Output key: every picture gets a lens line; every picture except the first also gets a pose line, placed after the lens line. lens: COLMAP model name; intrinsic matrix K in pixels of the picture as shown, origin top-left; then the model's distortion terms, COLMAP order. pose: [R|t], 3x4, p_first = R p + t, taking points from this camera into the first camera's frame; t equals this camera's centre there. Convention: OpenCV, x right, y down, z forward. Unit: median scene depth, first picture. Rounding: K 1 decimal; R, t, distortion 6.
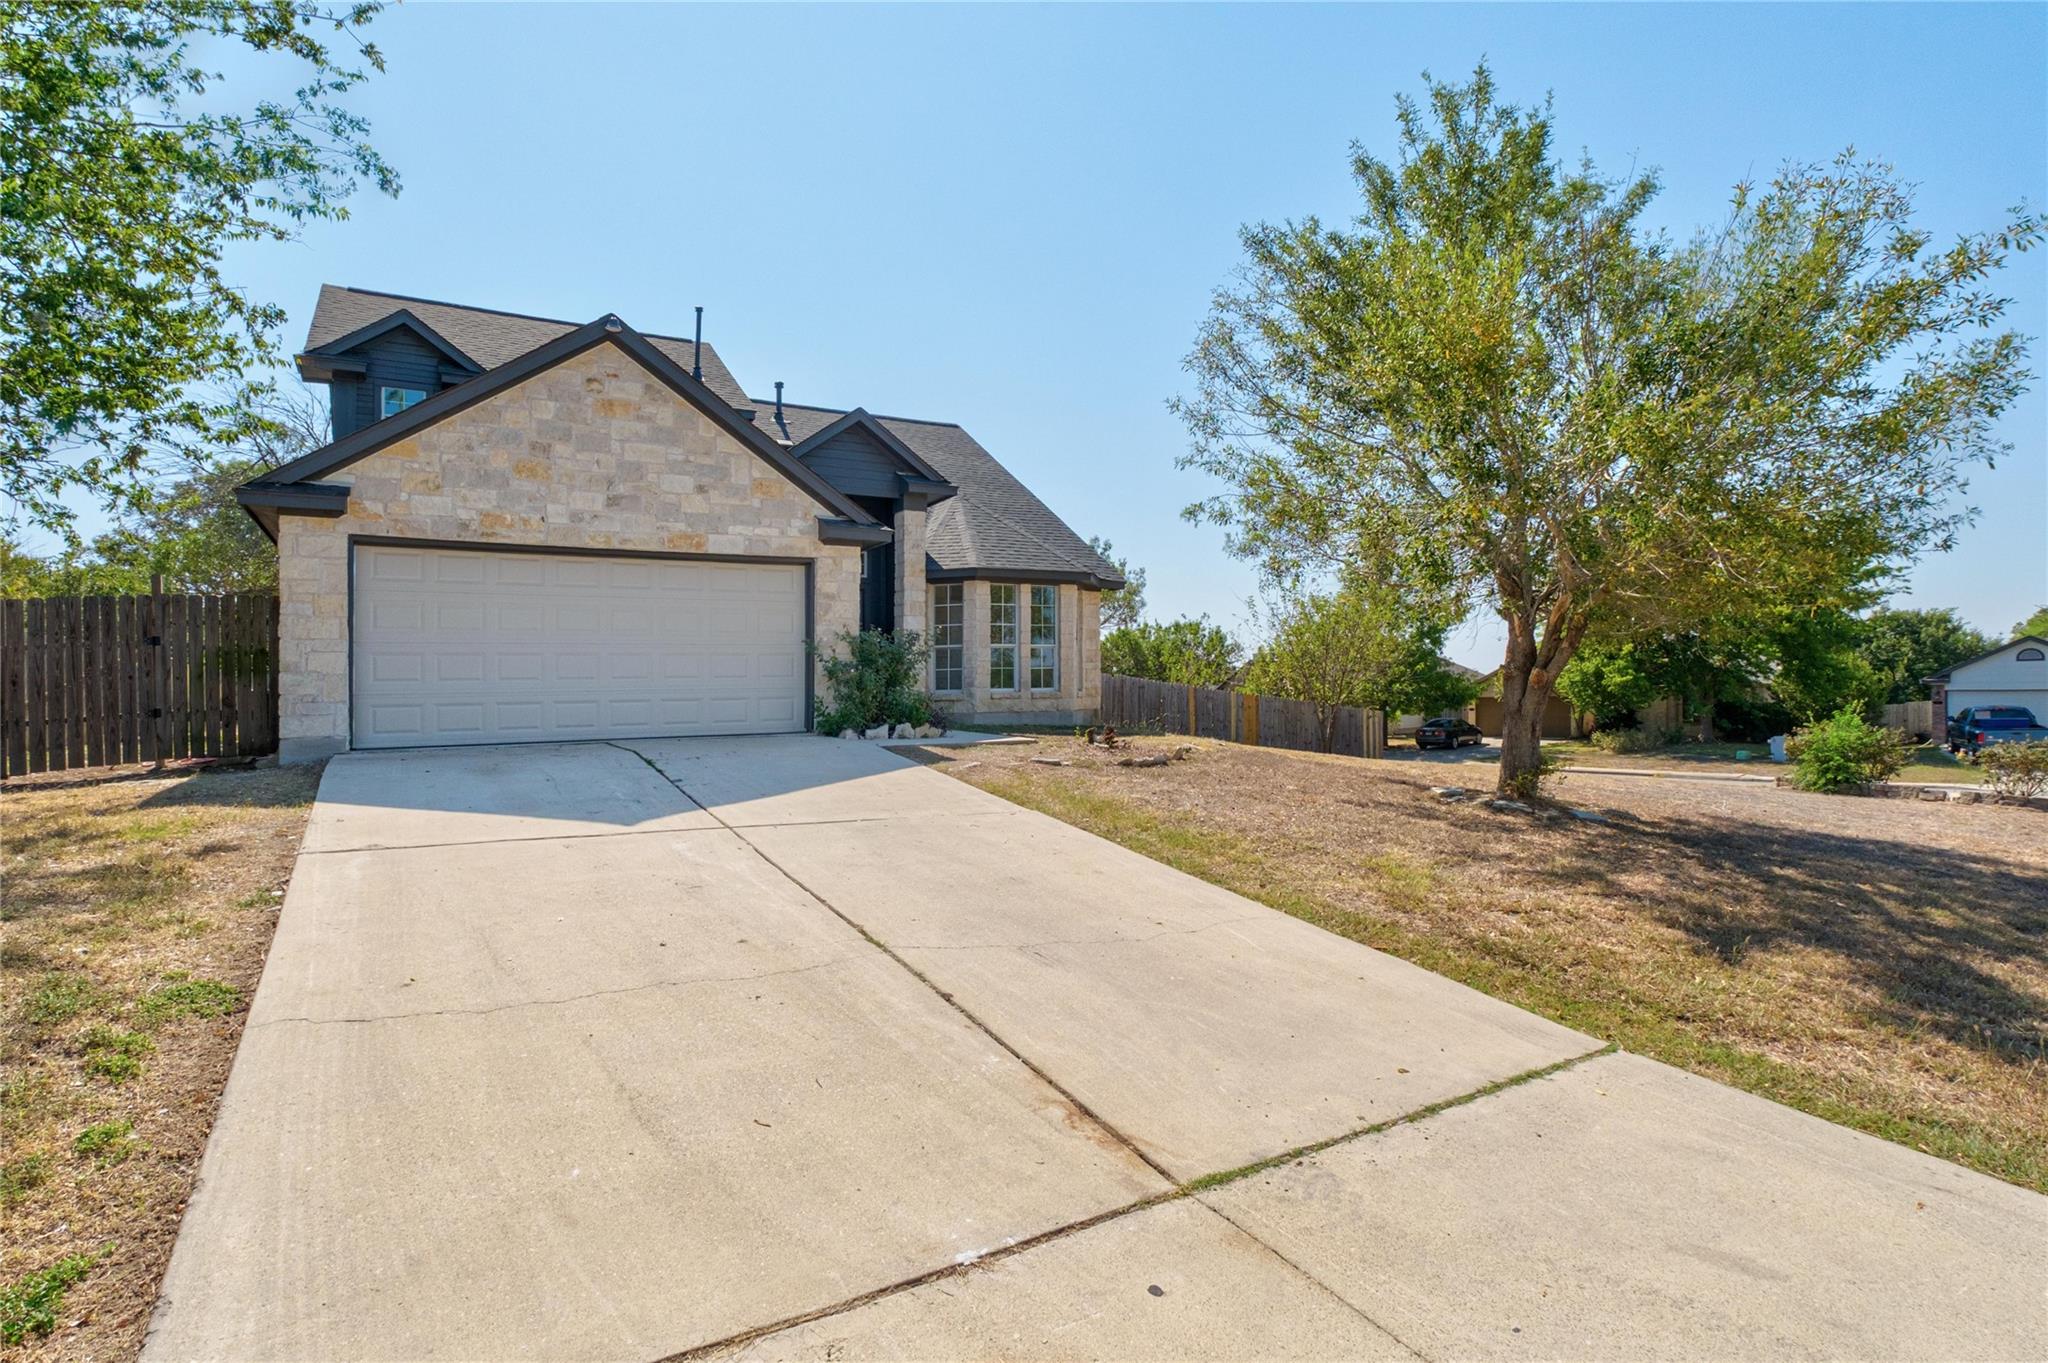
lens RADIAL K [[852.3, 0, 1020.7], [0, 852.3, 683.7], [0, 0, 1]] dist [-0.002309, -0.000424]
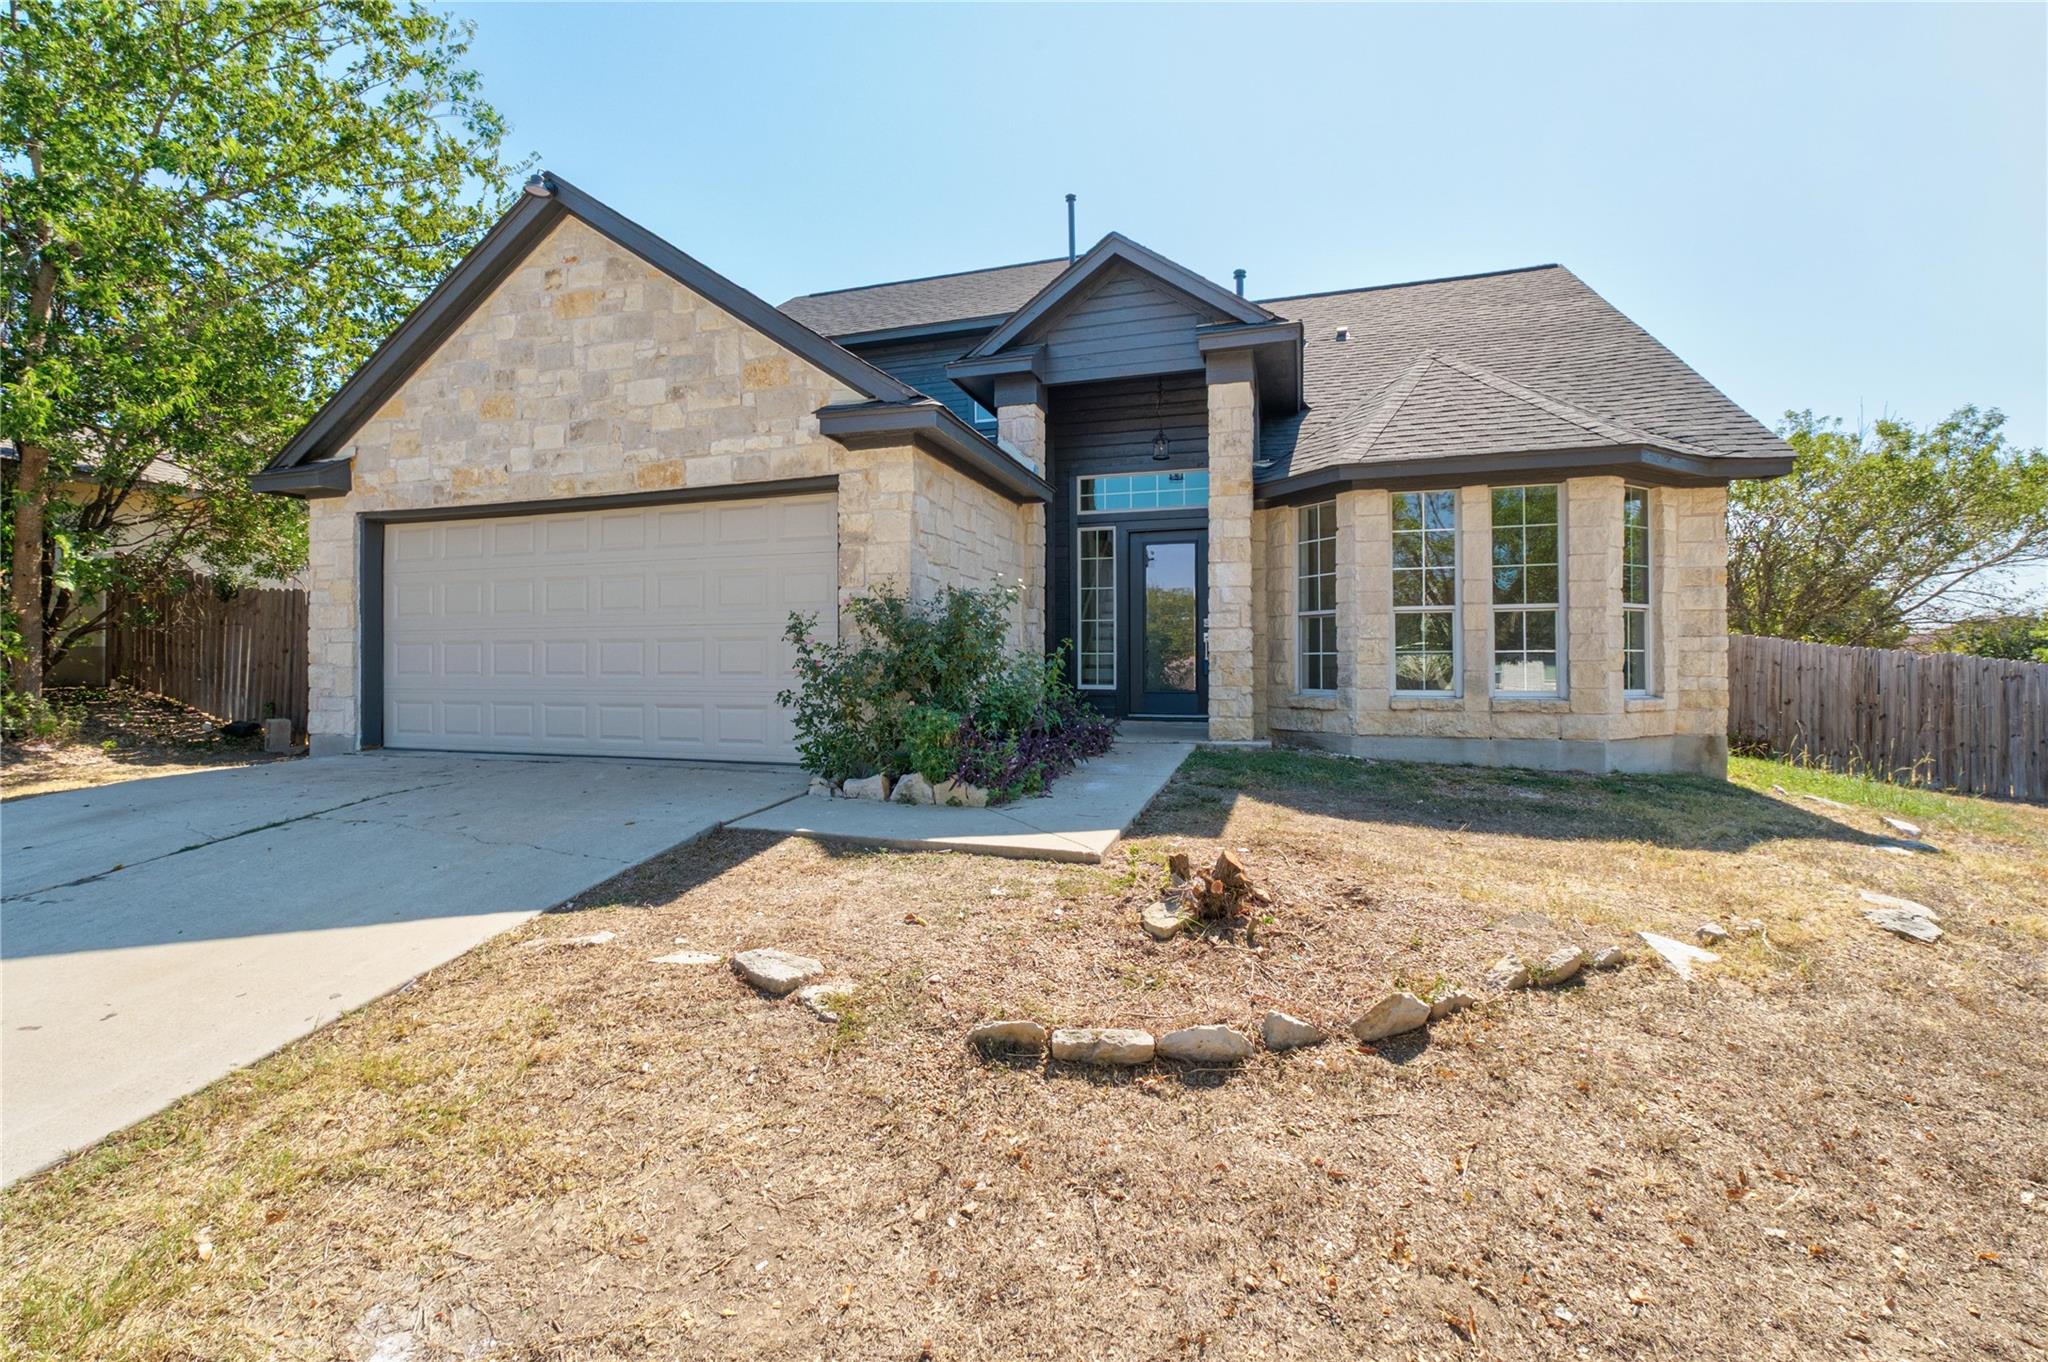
lens RADIAL K [[852.3, 0, 1009.6], [0, 852.3, 638.2], [0, 0, 1]] dist [-0.002309, -0.000424]
pose [[0.693238, -0.002887, -0.720703, 0.290787], [-0.007153, 0.999915, -0.010886, -0.030759], [0.720673, 0.012702, 0.693158, 0.732069]]
